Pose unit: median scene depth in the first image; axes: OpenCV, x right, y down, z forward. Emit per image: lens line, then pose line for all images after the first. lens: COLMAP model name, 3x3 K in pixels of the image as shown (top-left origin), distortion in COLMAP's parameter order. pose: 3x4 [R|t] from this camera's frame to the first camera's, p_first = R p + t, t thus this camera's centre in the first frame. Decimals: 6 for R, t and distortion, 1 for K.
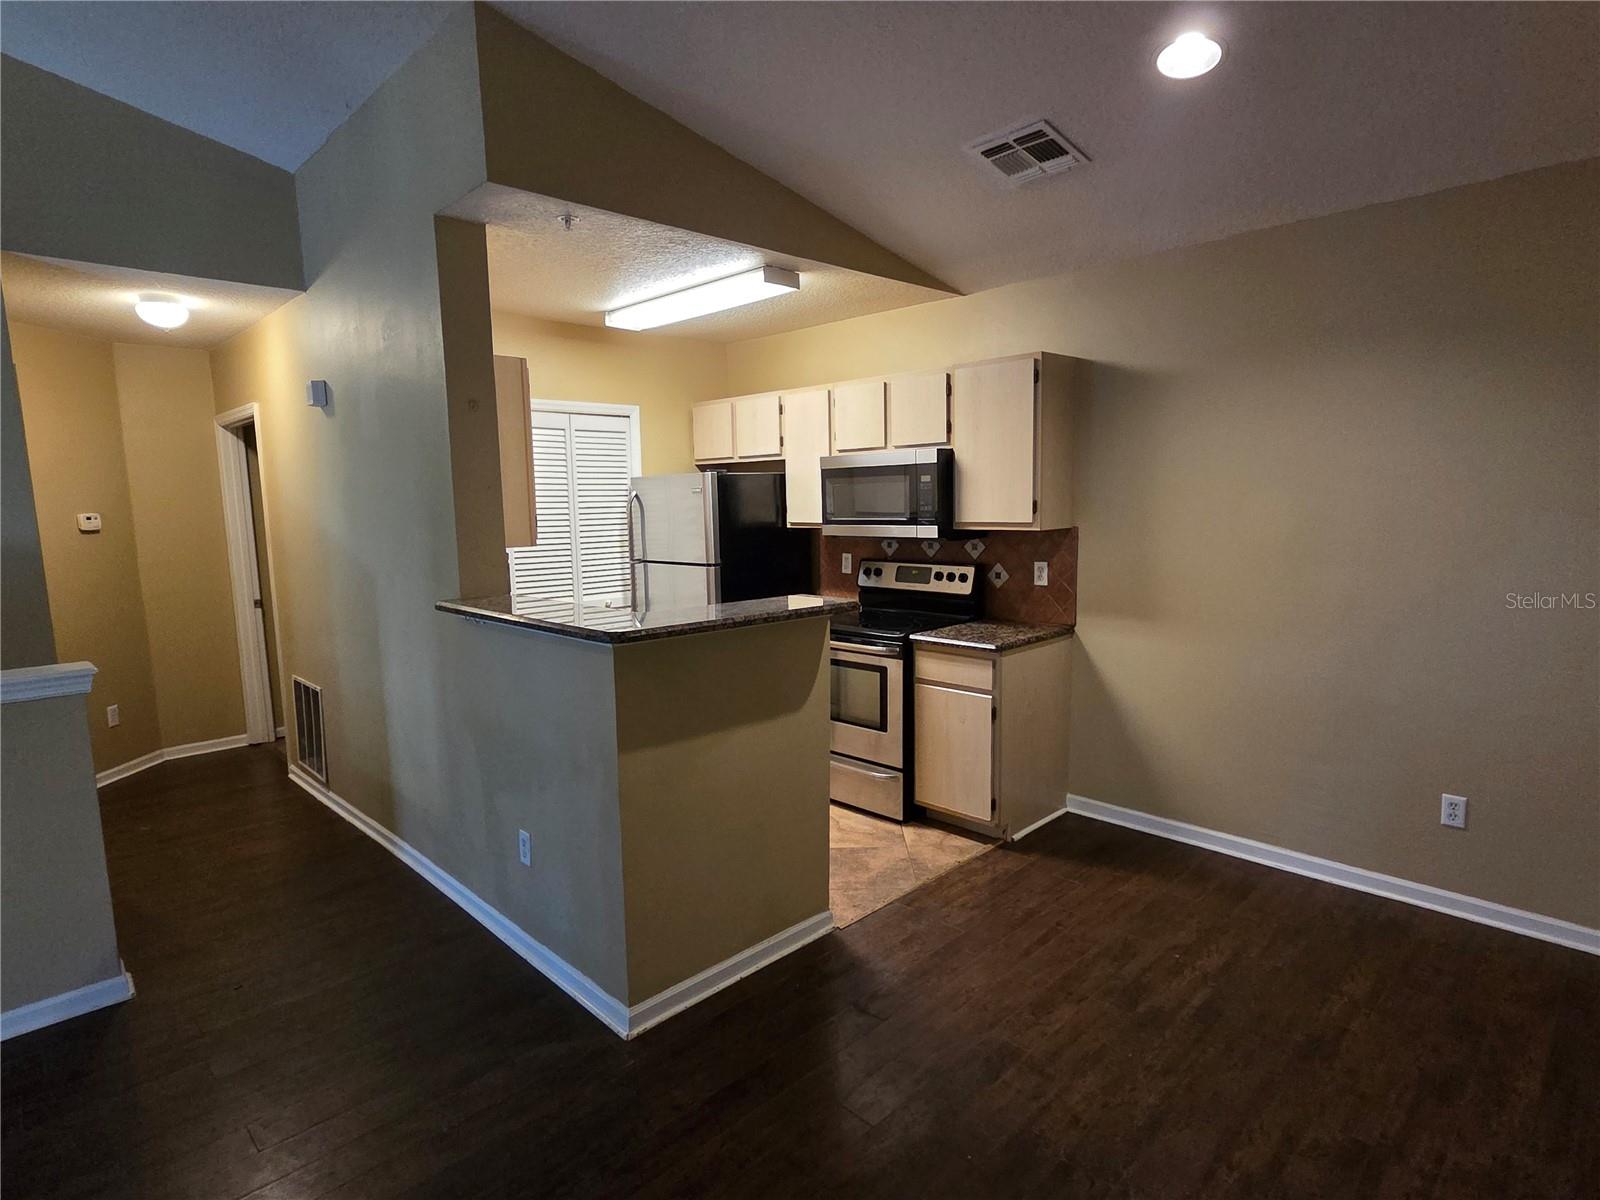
lens RADIAL K [[863.1, 0, 800.6], [0, 863.1, 600.5], [0, 0, 1]] dist [0.000428, 0.001959]
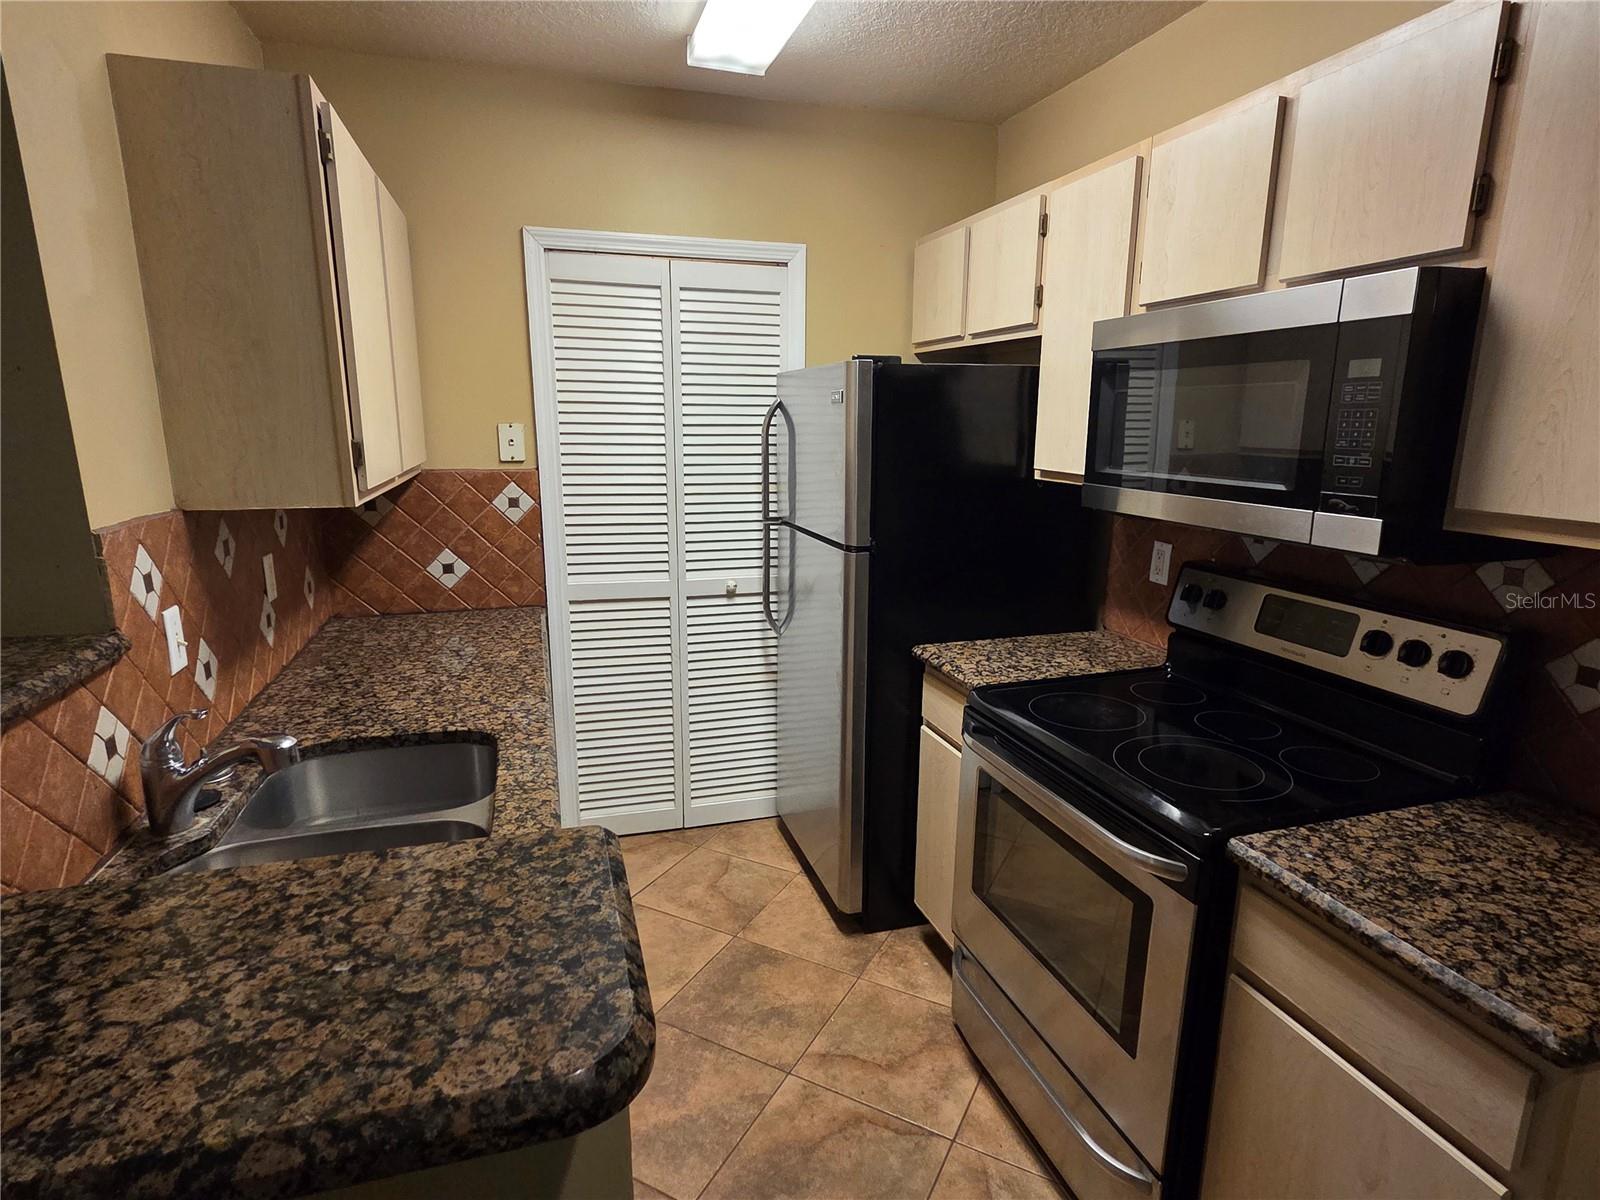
lens RADIAL K [[863.1, 0, 801.2], [0, 863.1, 606.2], [0, 0, 1]] dist [0.000428, 0.001959]
pose [[0.888453, 0.125736, -0.441408, 0.099806], [-0.080639, 0.989546, 0.119567, -0.067032], [0.451827, -0.070635, 0.889305, 0.547735]]
